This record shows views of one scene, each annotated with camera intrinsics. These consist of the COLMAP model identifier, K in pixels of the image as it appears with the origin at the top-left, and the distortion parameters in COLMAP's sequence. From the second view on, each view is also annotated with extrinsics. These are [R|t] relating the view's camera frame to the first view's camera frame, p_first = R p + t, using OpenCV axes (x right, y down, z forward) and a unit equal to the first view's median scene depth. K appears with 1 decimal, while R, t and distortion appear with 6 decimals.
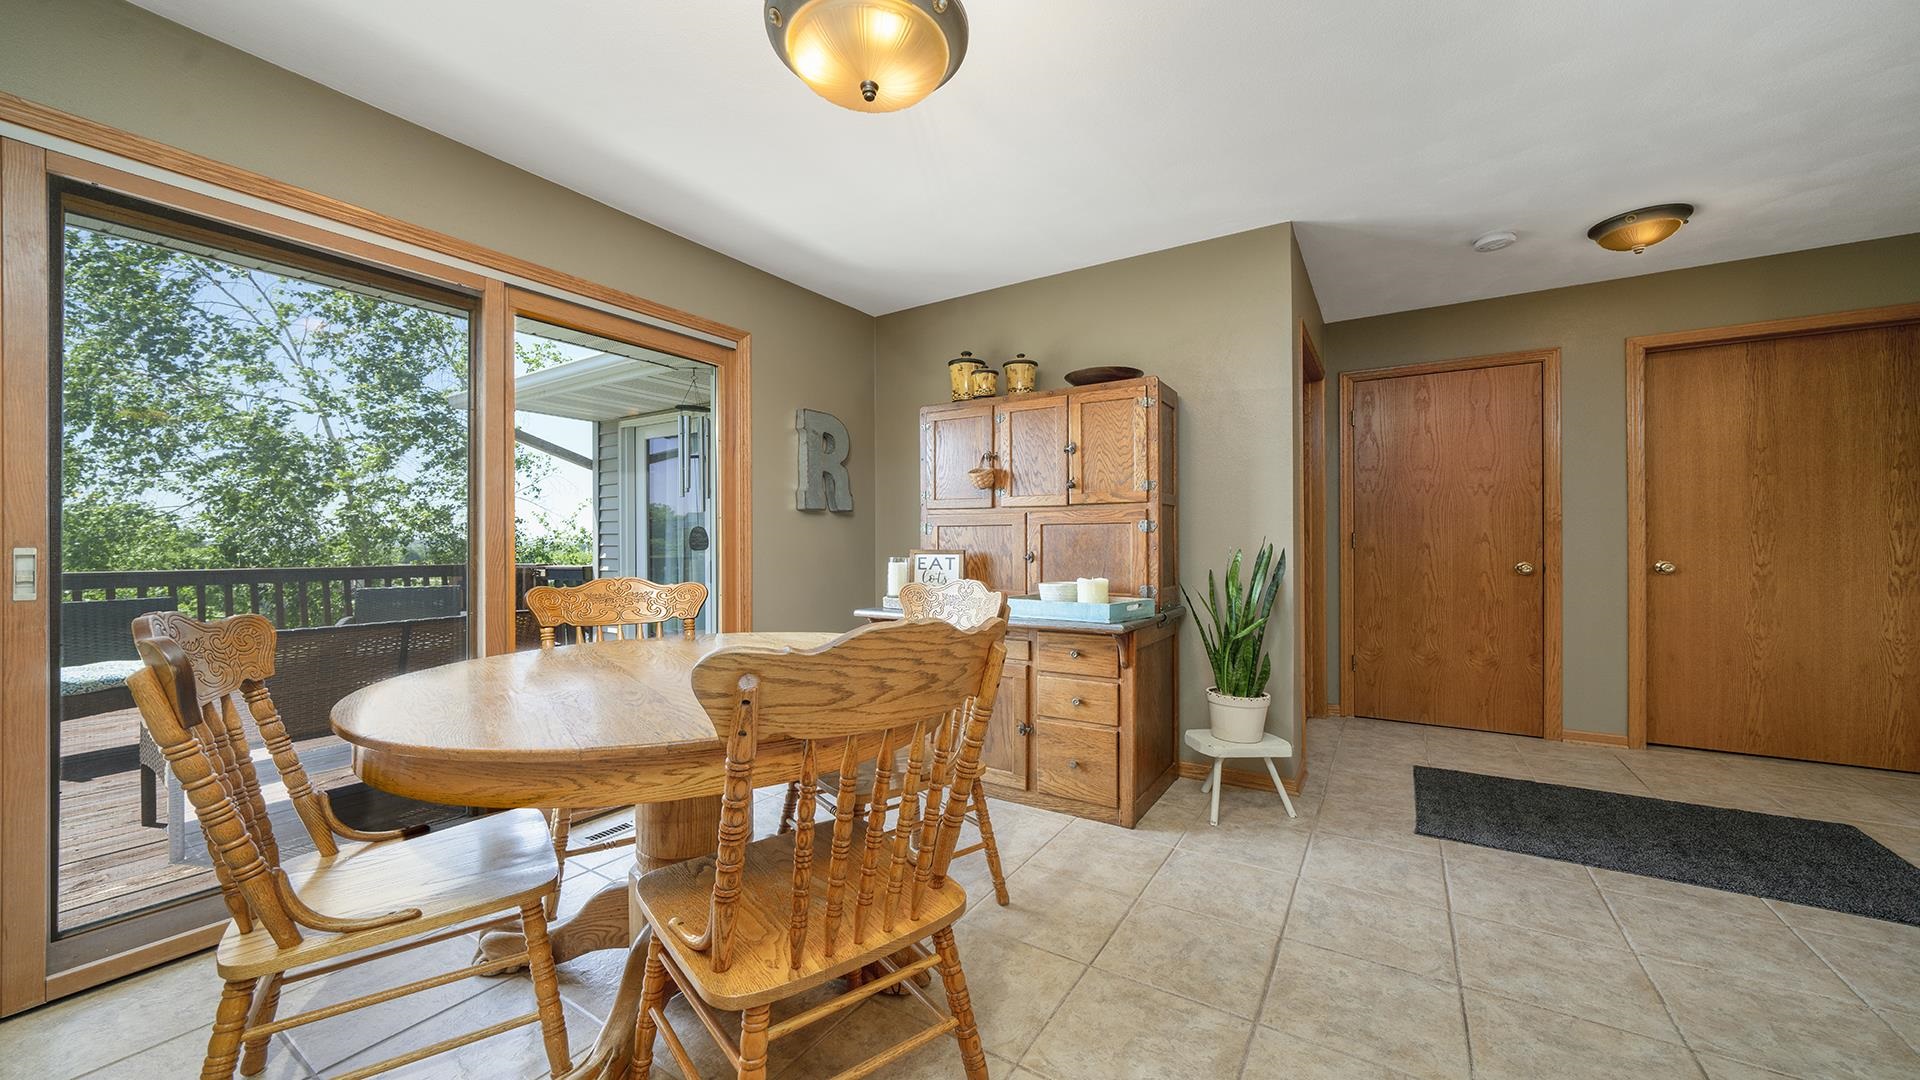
lens RADIAL K [[699.5, 0, 960.0], [0, 699.5, 540.0], [0, 0, 1]] dist [-0.001463, -0.000157]
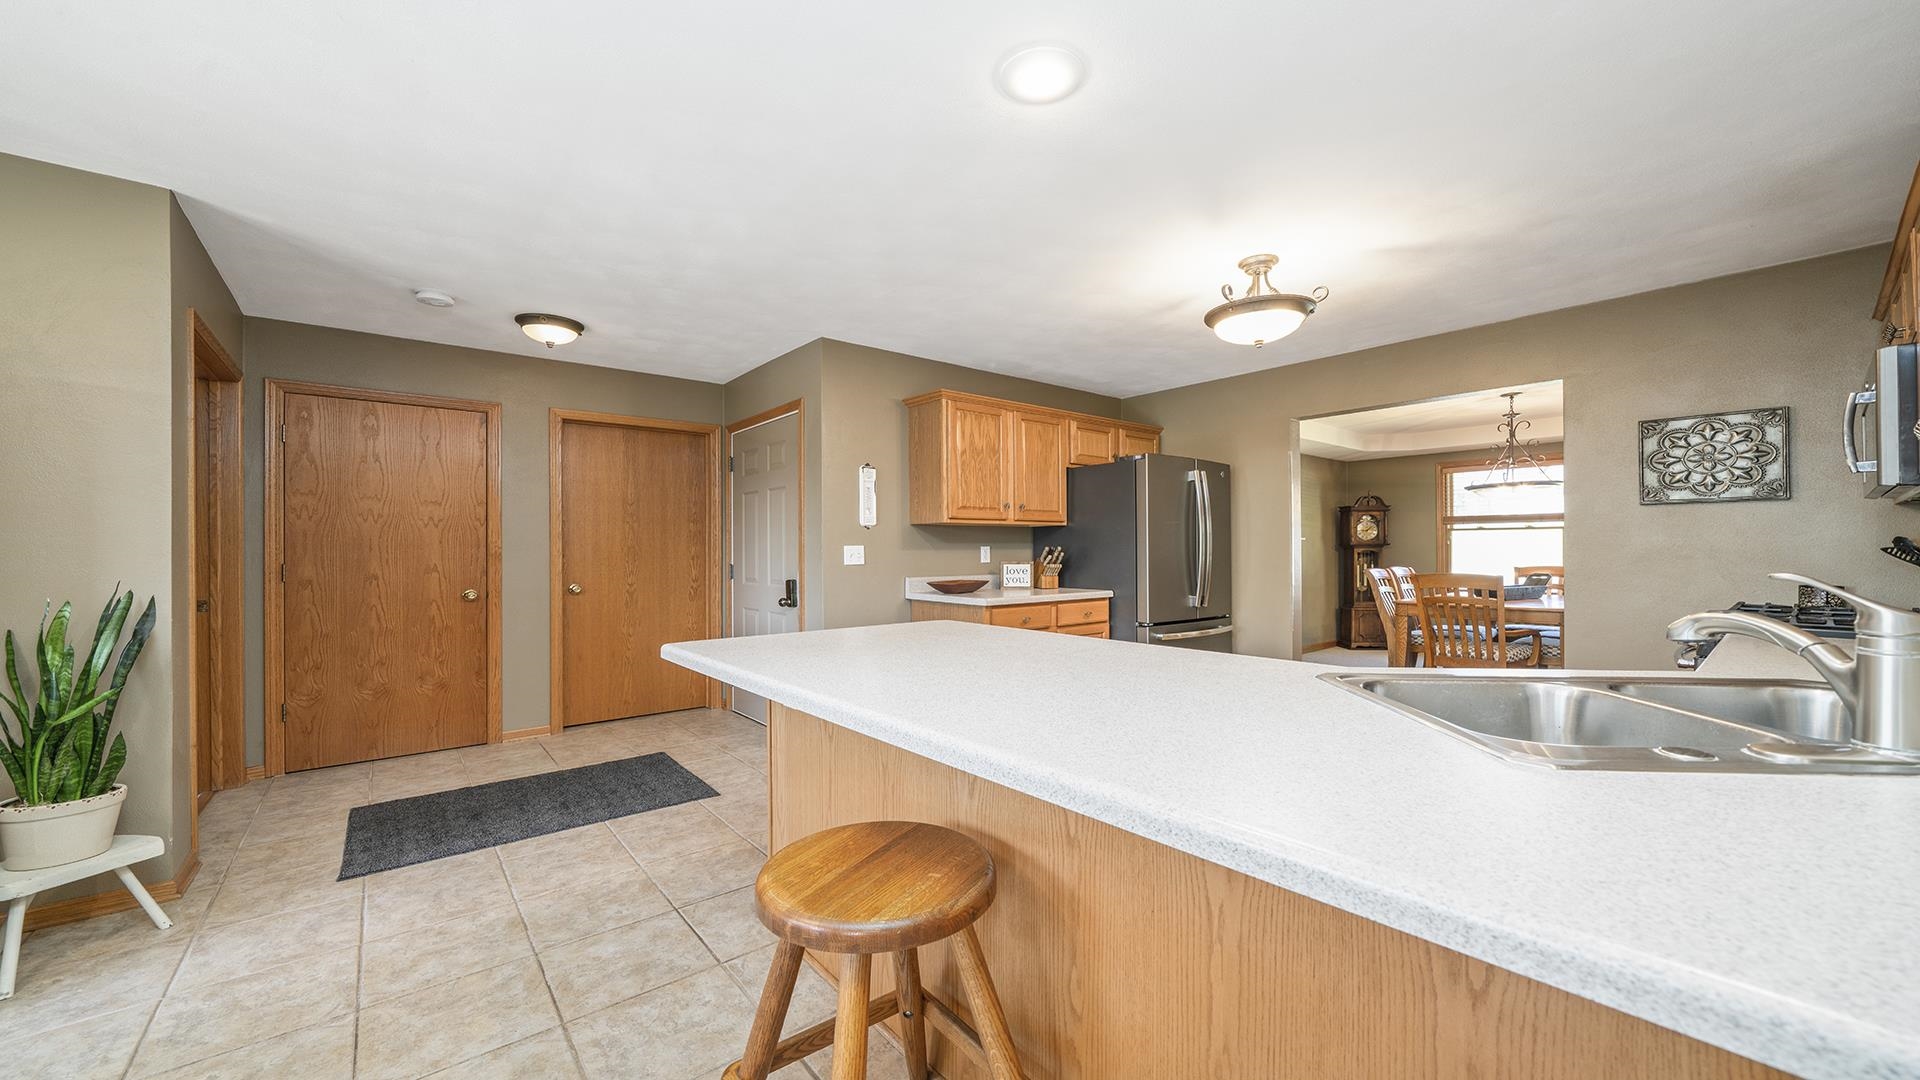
lens RADIAL K [[698.3, 0, 960.3], [0, 698.3, 550.4], [0, 0, 1]] dist [0.001189, 0.000437]
pose [[0.310568, 0.005199, 0.950537, -0.010378], [0.000594, 0.999984, -0.005664, -0.032226], [-0.950551, 0.002323, 0.310560, -0.114872]]
